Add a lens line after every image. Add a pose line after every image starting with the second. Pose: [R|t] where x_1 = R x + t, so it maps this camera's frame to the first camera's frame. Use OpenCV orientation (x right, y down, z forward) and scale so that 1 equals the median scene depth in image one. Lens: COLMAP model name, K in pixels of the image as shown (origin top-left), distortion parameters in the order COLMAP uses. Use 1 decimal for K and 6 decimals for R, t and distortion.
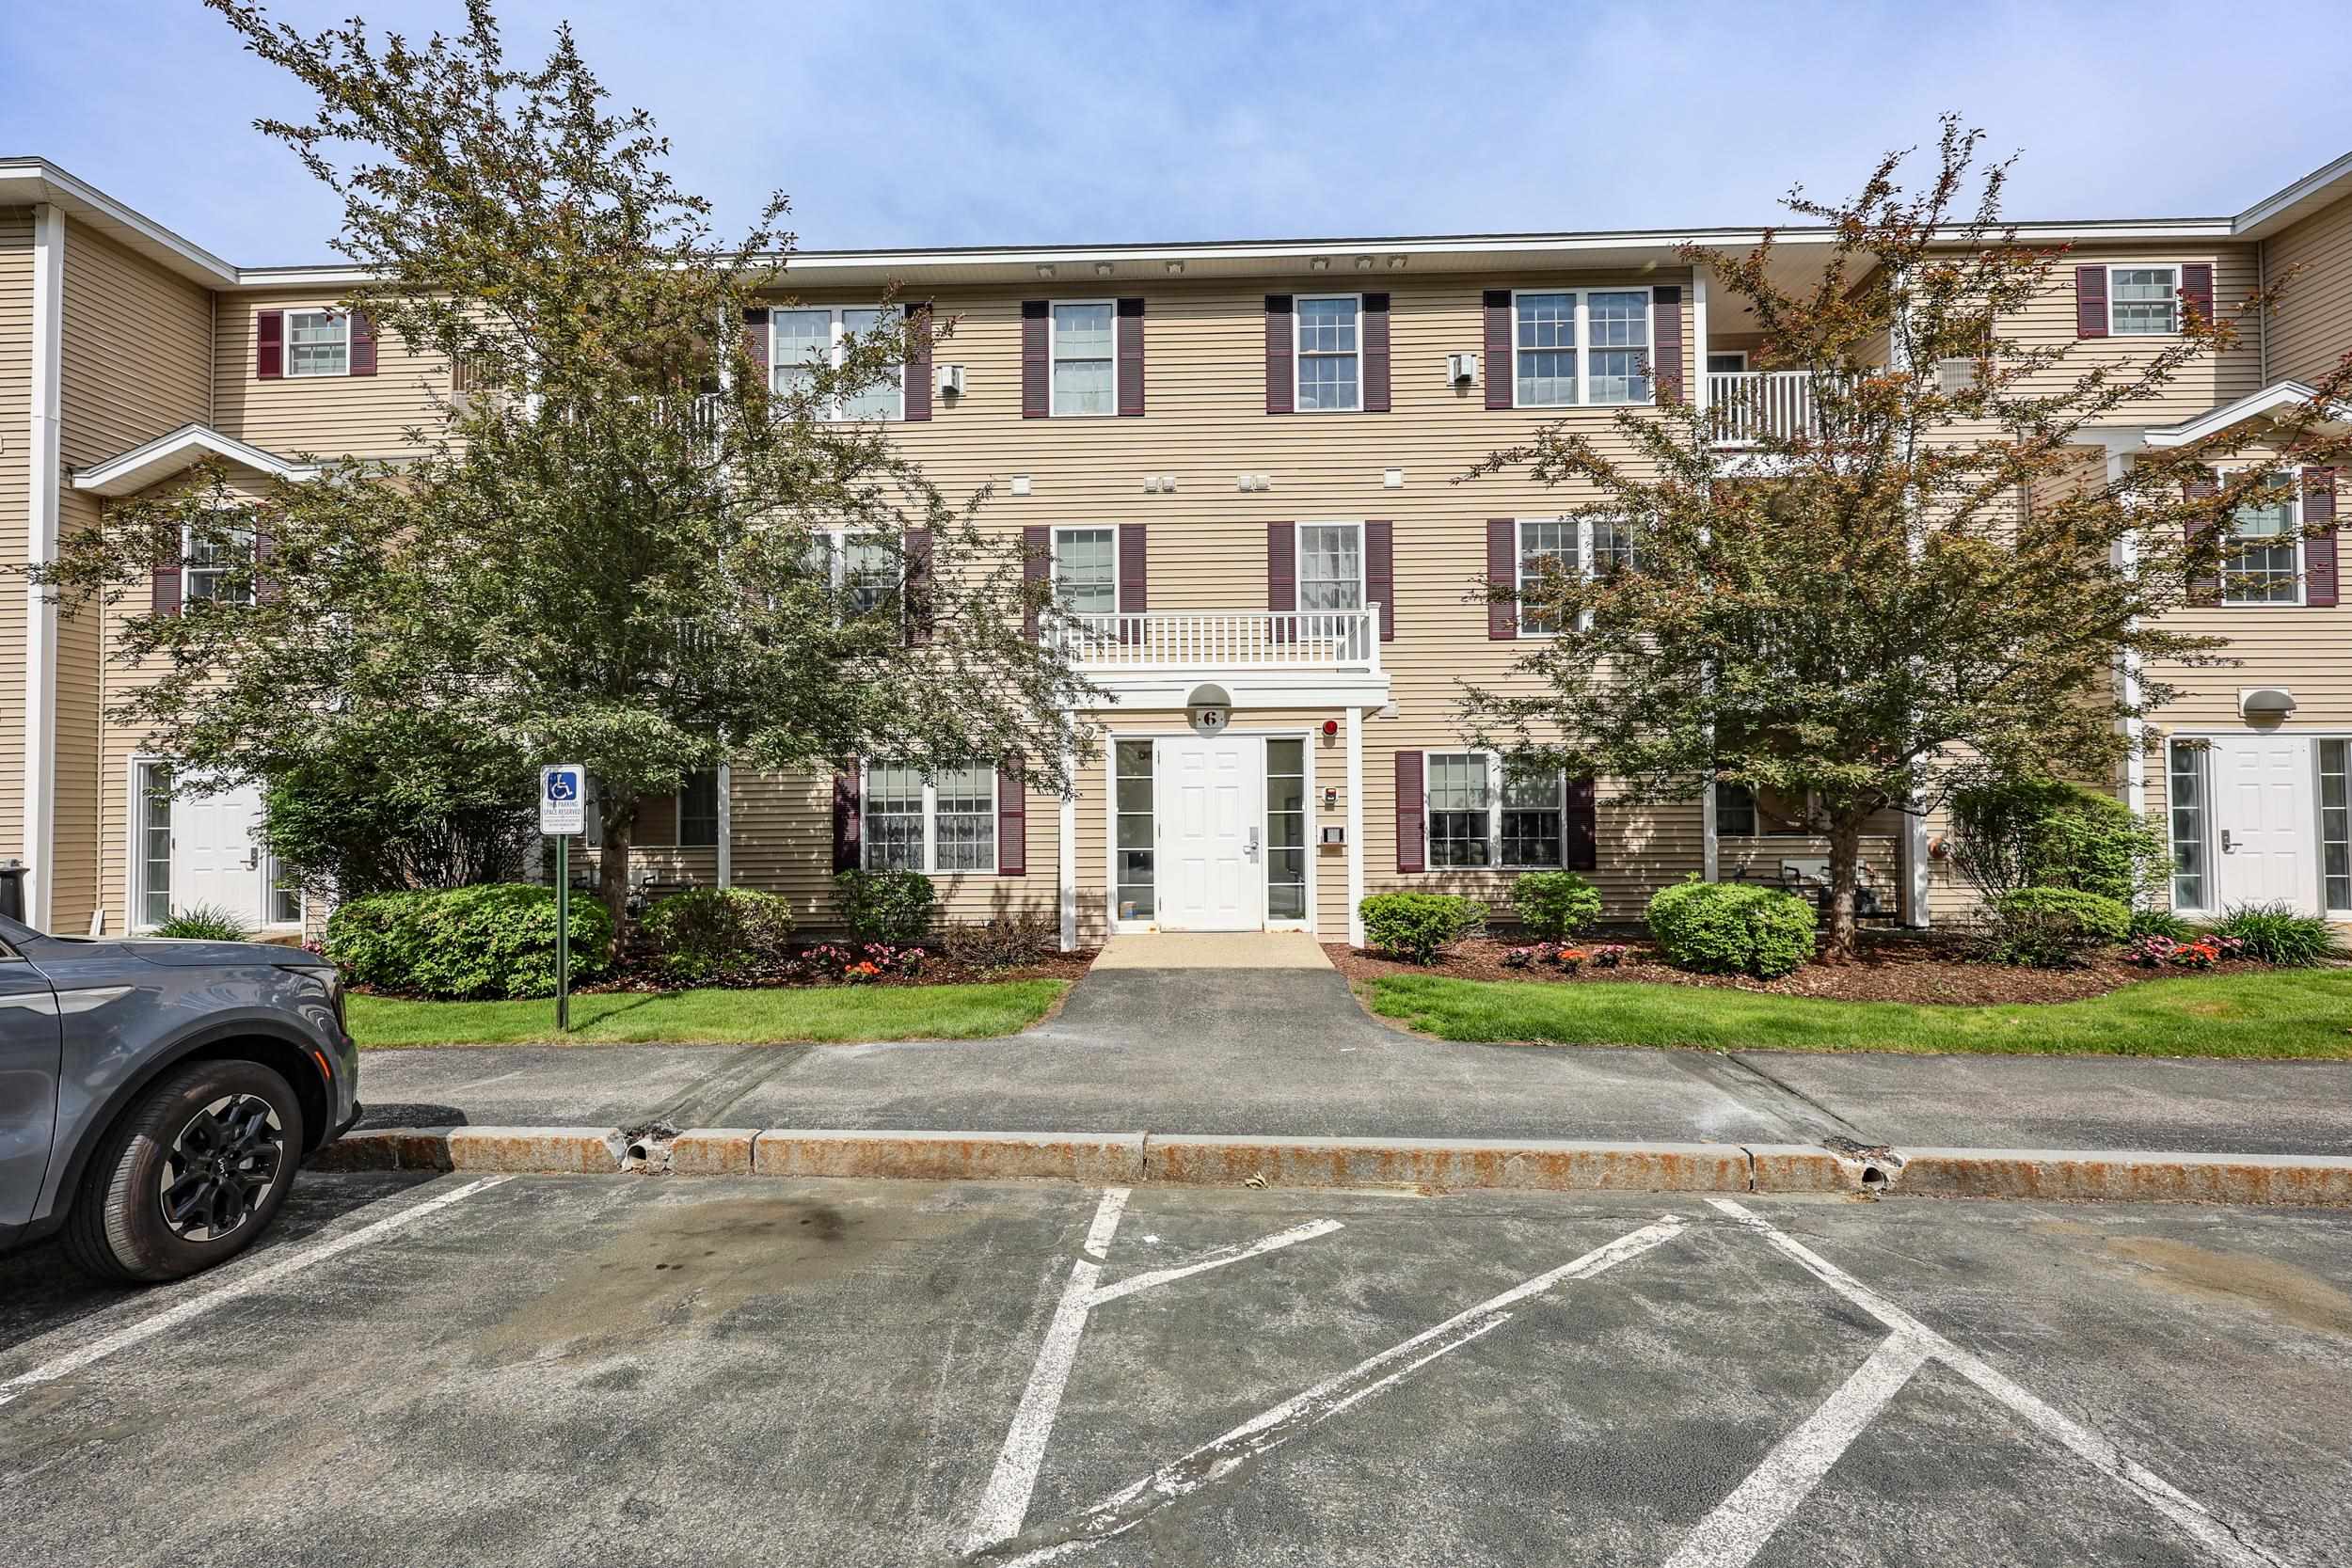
lens RADIAL K [[1019.0, 0, 1111.8], [0, 1019.0, 783.8], [0, 0, 1]] dist [0.005896, -0.000745]
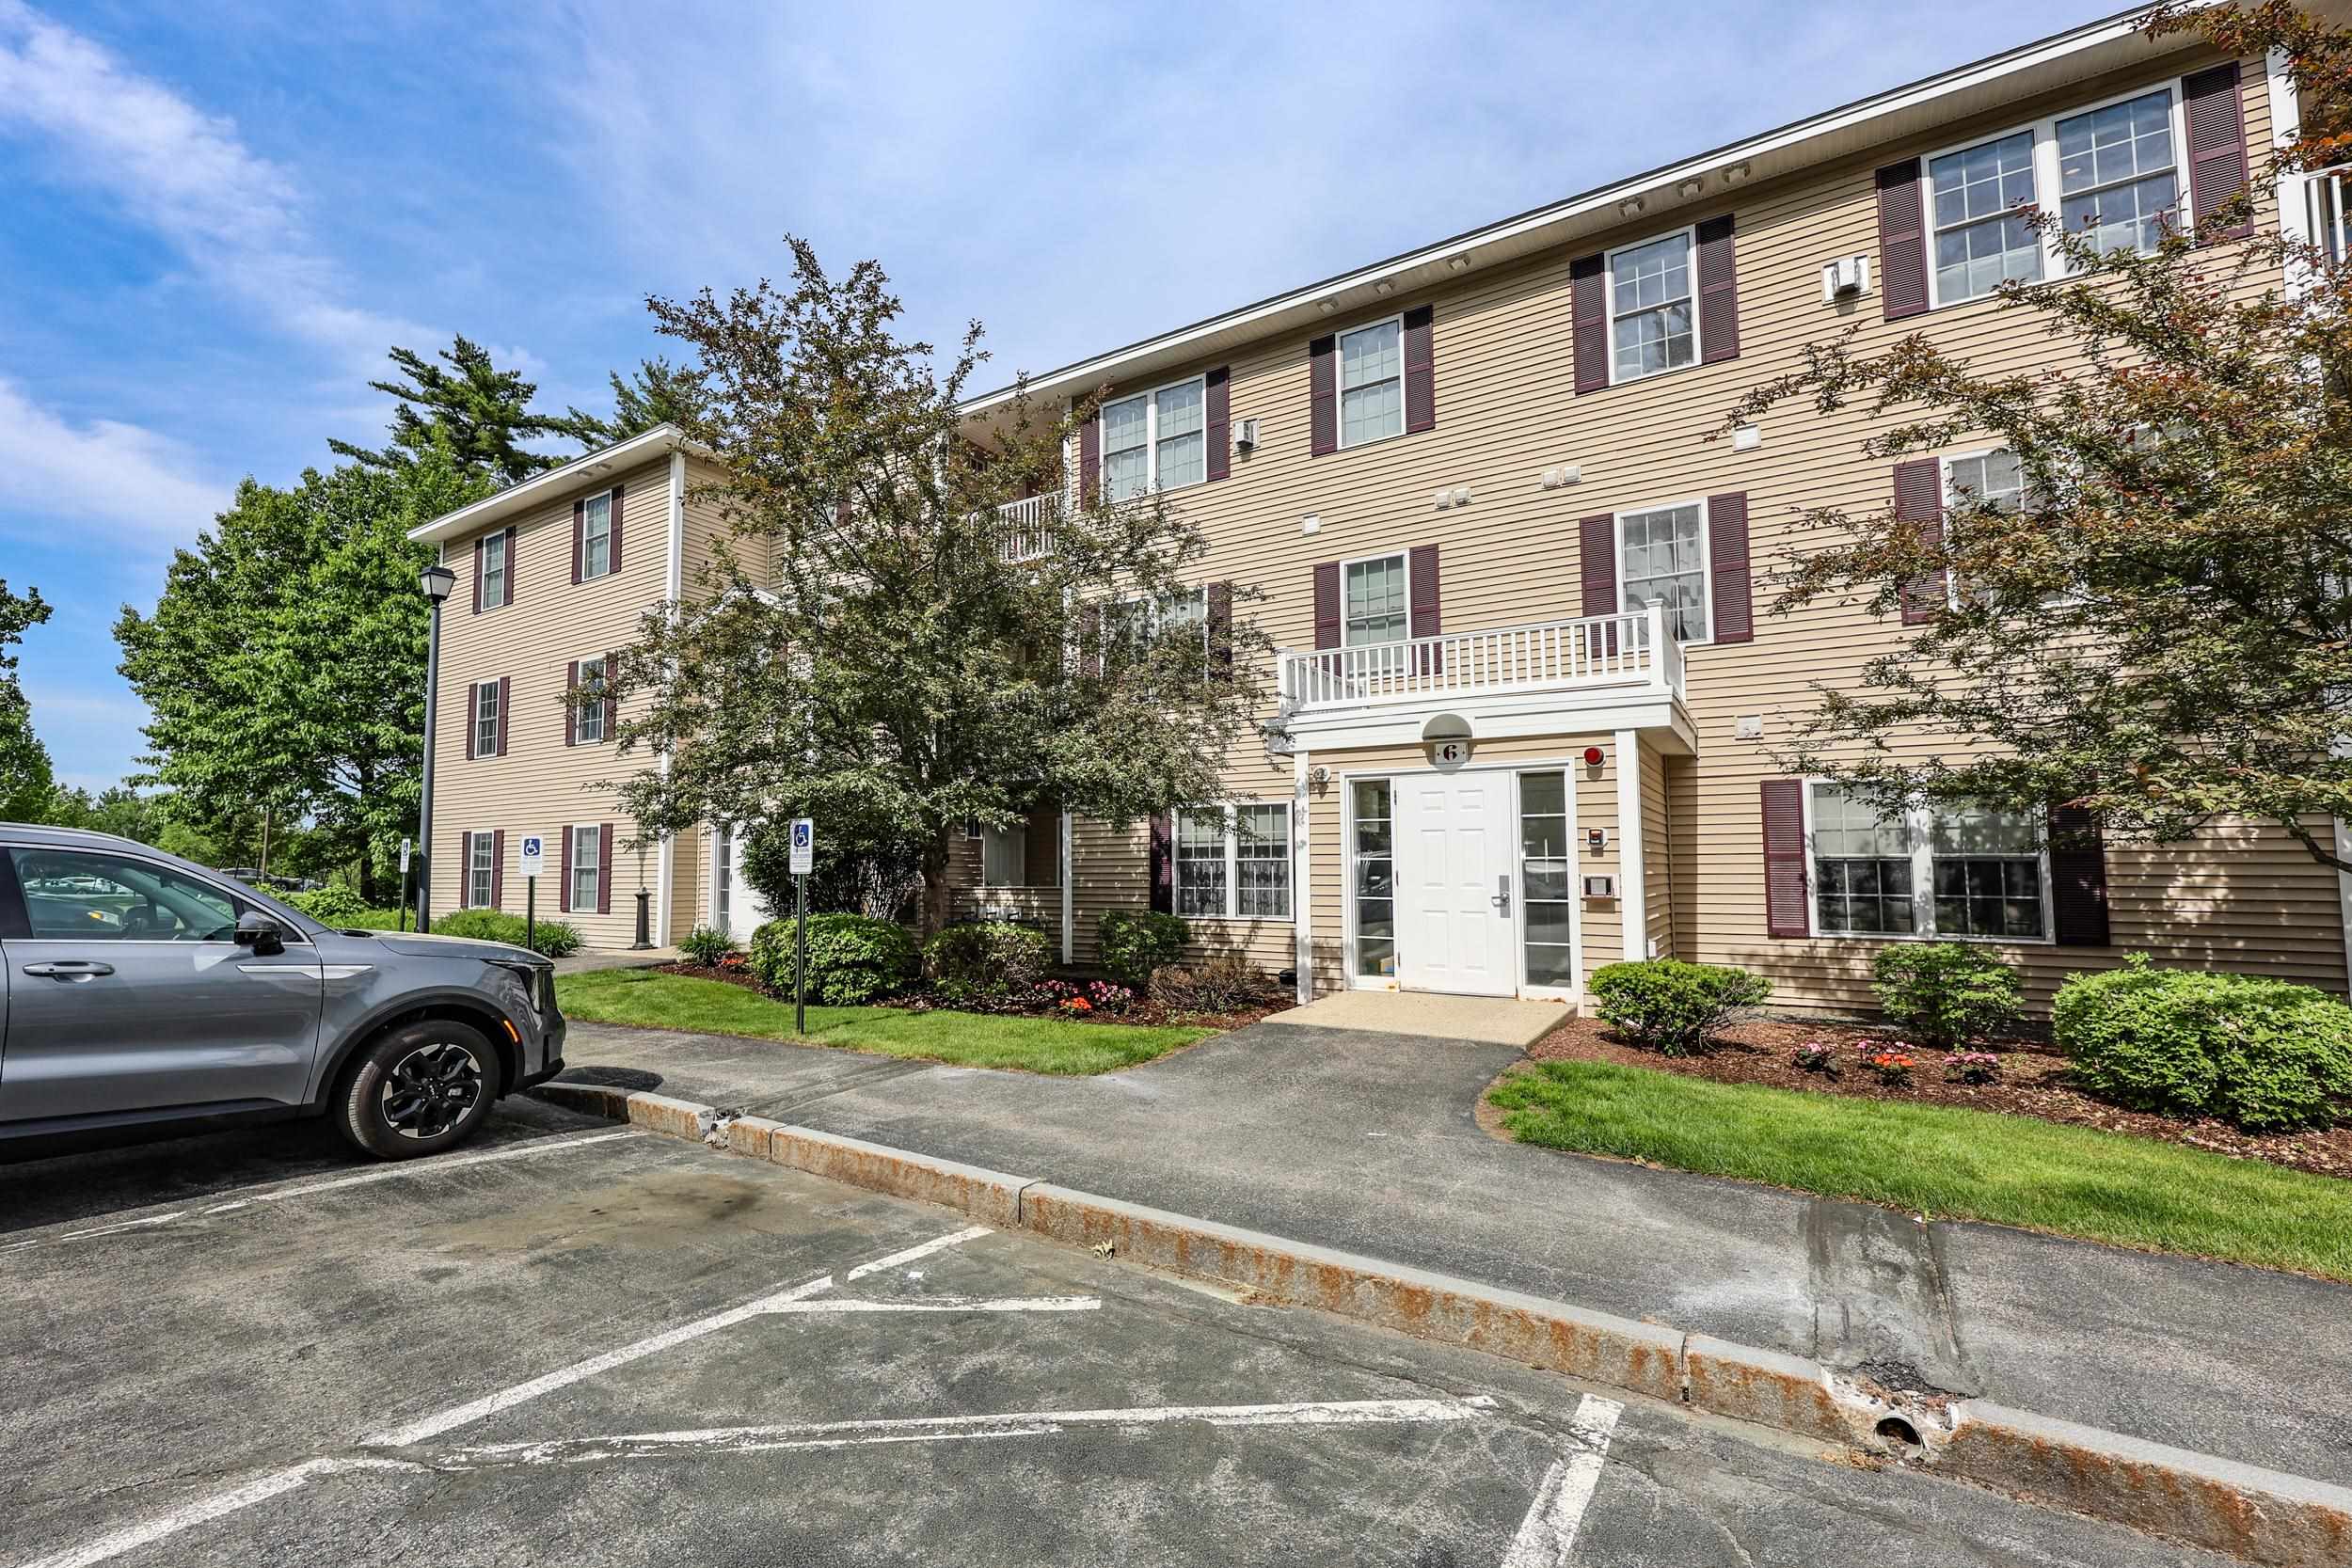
lens RADIAL K [[1019.0, 0, 1111.8], [0, 1019.0, 783.8], [0, 0, 1]] dist [0.005896, -0.000745]
pose [[0.854208, -0.035294, -0.518733, 0.373639], [0.011414, 0.998726, -0.049156, 0.004321], [0.519807, 0.036069, 0.853522, 0.106385]]
